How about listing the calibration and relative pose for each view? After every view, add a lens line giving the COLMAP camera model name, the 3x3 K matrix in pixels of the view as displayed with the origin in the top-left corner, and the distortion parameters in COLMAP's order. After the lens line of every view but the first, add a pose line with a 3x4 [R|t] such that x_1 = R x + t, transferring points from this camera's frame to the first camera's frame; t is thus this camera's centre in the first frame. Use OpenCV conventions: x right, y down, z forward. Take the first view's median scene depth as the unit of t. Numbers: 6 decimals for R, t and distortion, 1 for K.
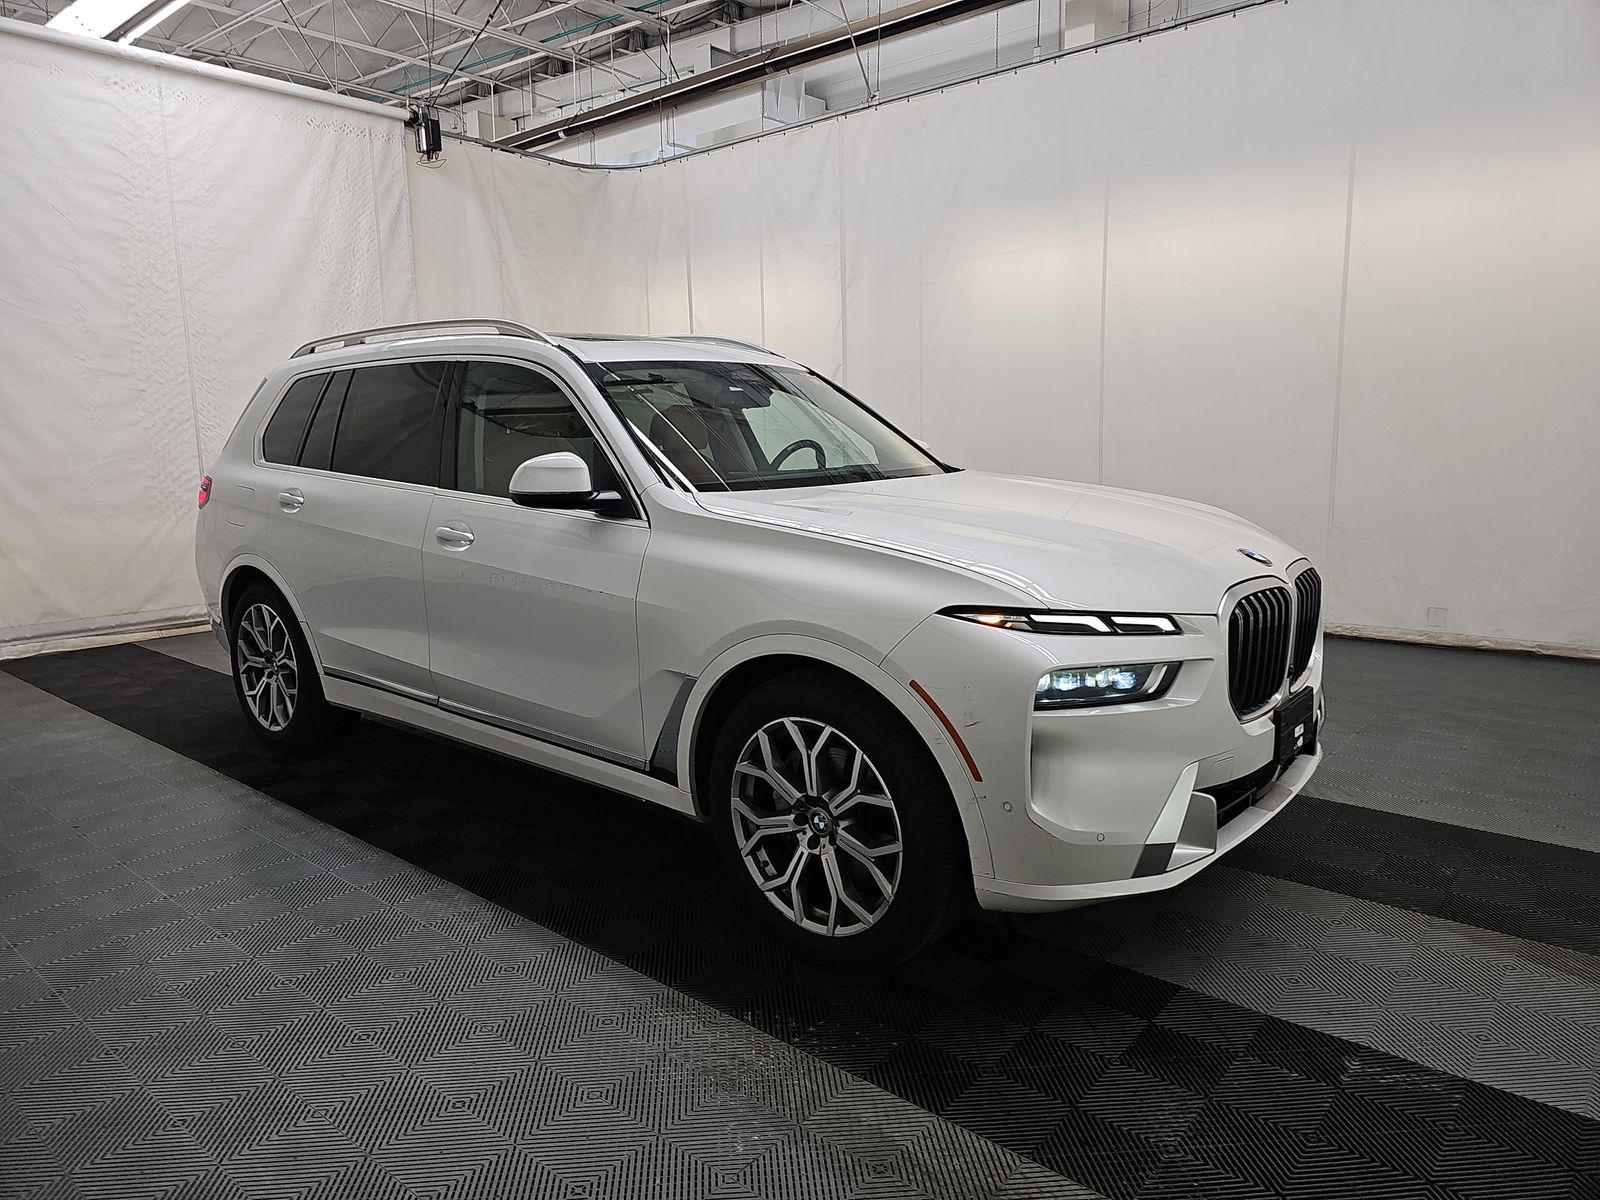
lens RADIAL K [[1048.3, 0, 796.3], [0, 1048.3, 585.9], [0, 0, 1]] dist [0.048308, -0.048176]
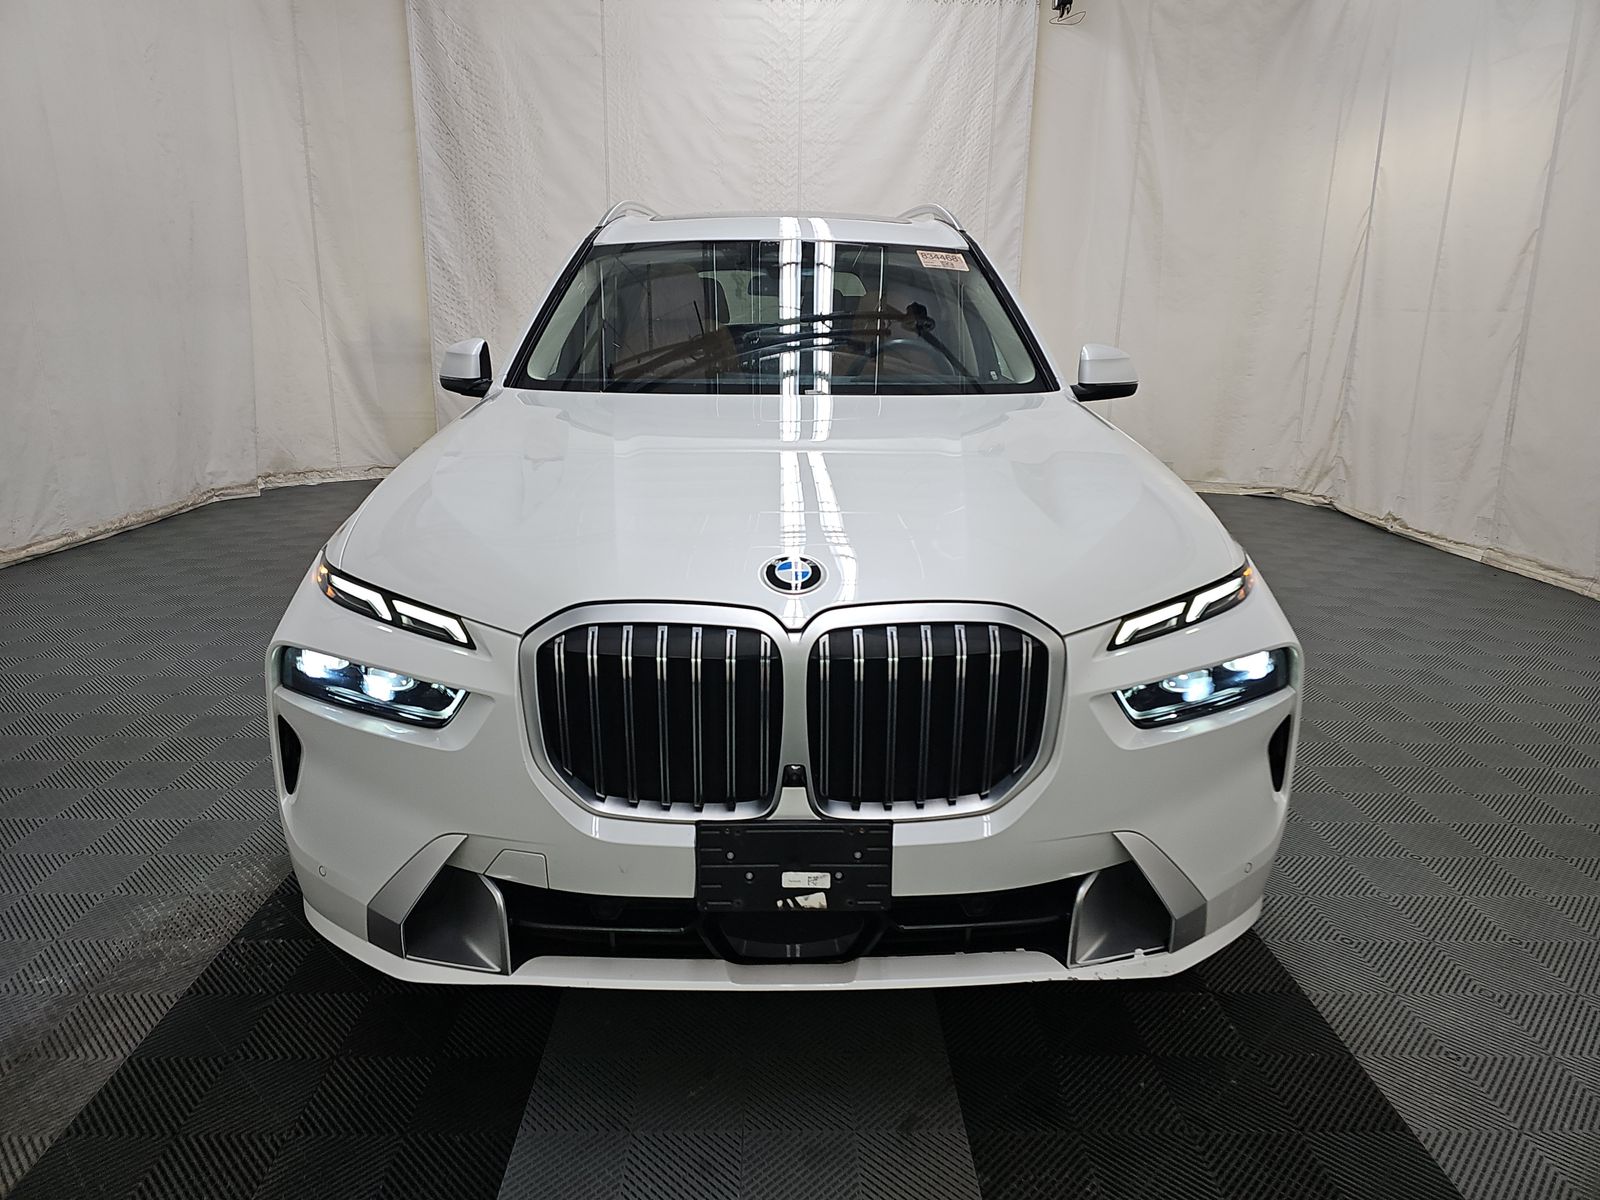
lens RADIAL K [[1048.3, 0, 796.3], [0, 1048.3, 585.9], [0, 0, 1]] dist [0.048308, -0.048176]
pose [[0.656553, 0.209847, -0.724502, 0.315964], [-0.136564, 0.977717, 0.159433, -0.040387], [0.741815, -0.005735, 0.670581, 0.245184]]
